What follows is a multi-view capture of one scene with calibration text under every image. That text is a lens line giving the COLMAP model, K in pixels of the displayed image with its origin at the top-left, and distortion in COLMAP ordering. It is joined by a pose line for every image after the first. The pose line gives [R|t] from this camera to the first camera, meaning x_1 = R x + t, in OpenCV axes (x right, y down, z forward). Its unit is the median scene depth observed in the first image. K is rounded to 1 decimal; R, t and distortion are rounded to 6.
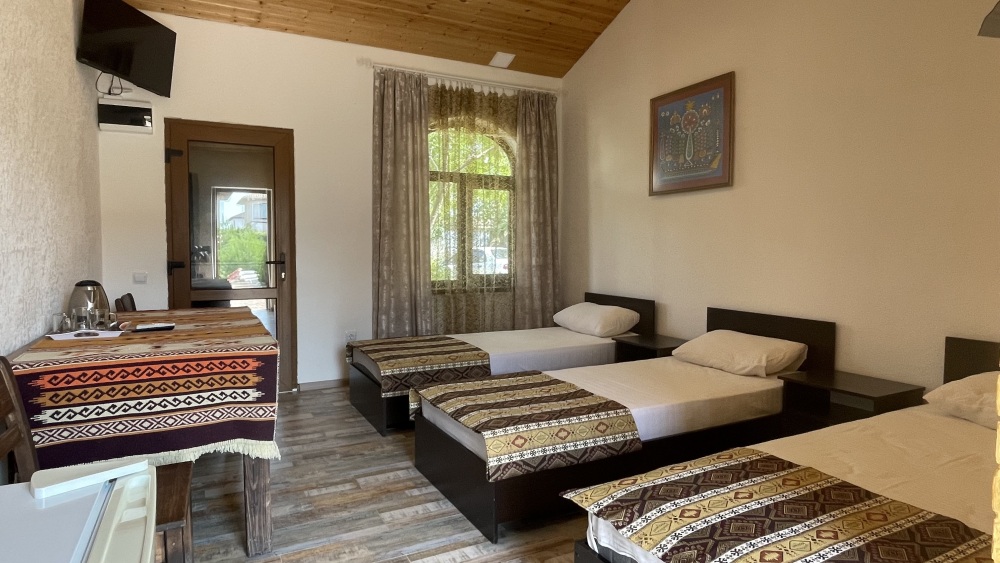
lens RADIAL K [[572.4, 0, 501.8], [0, 572.4, 273.2], [0, 0, 1]] dist [-0.005174, 0.001705]
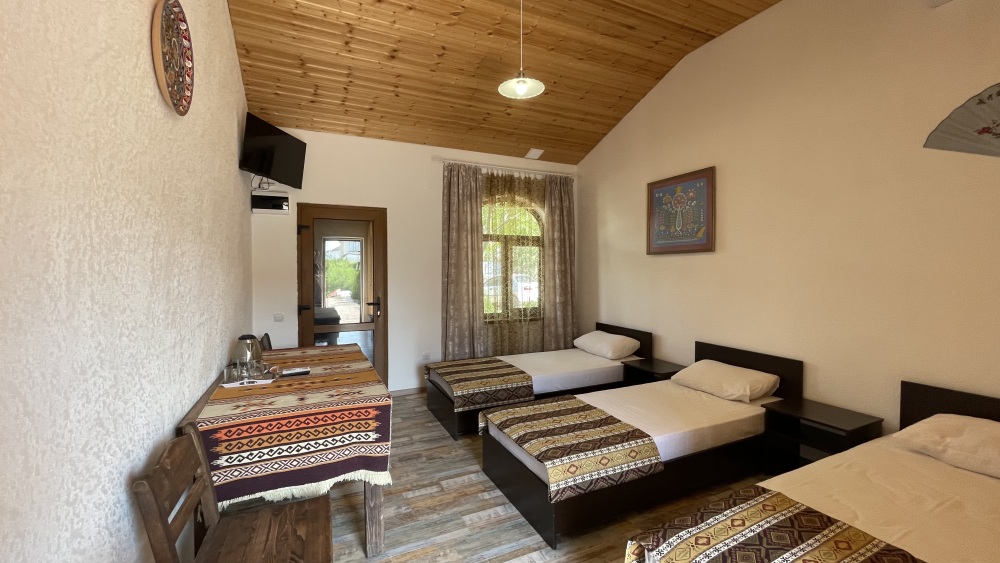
lens RADIAL K [[404.9, 0, 501.4], [0, 404.9, 276.9], [0, 0, 1]] dist [-0.004214, 0.000213]
pose [[0.999099, -0.002783, -0.042359, -0.056575], [0.001664, 0.999649, -0.026424, -0.073411], [0.042418, 0.026329, 0.998753, 0.042437]]
